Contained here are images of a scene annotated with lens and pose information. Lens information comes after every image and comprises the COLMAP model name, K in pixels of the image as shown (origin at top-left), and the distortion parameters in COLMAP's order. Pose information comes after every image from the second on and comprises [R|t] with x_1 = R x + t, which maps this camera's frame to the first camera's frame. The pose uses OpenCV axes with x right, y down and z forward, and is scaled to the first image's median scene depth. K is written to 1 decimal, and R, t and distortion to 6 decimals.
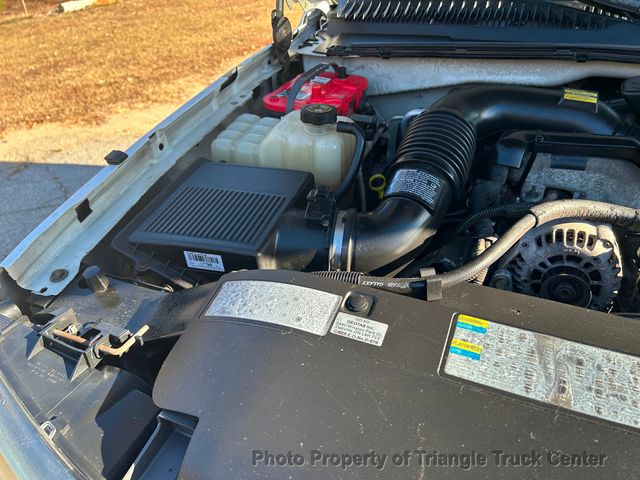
lens RADIAL K [[482.6, 0, 323.7], [0, 482.6, 247.7], [0, 0, 1]] dist [0.043299, -0.056727]
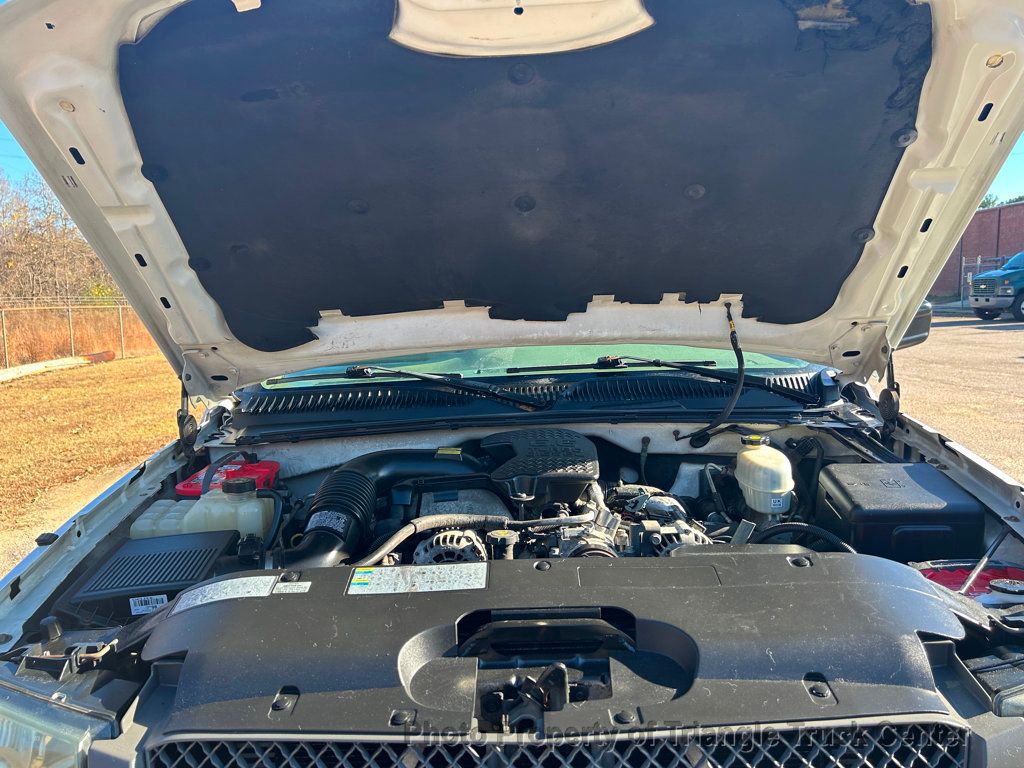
lens RADIAL K [[773.0, 0, 502.8], [0, 773.0, 392.4], [0, 0, 1]] dist [0.052855, -0.062678]
pose [[0.927367, -0.060268, 0.369266, -0.092406], [0.220142, 0.885919, -0.408271, 0.397542], [-0.302535, 0.459908, 0.834840, -0.790775]]
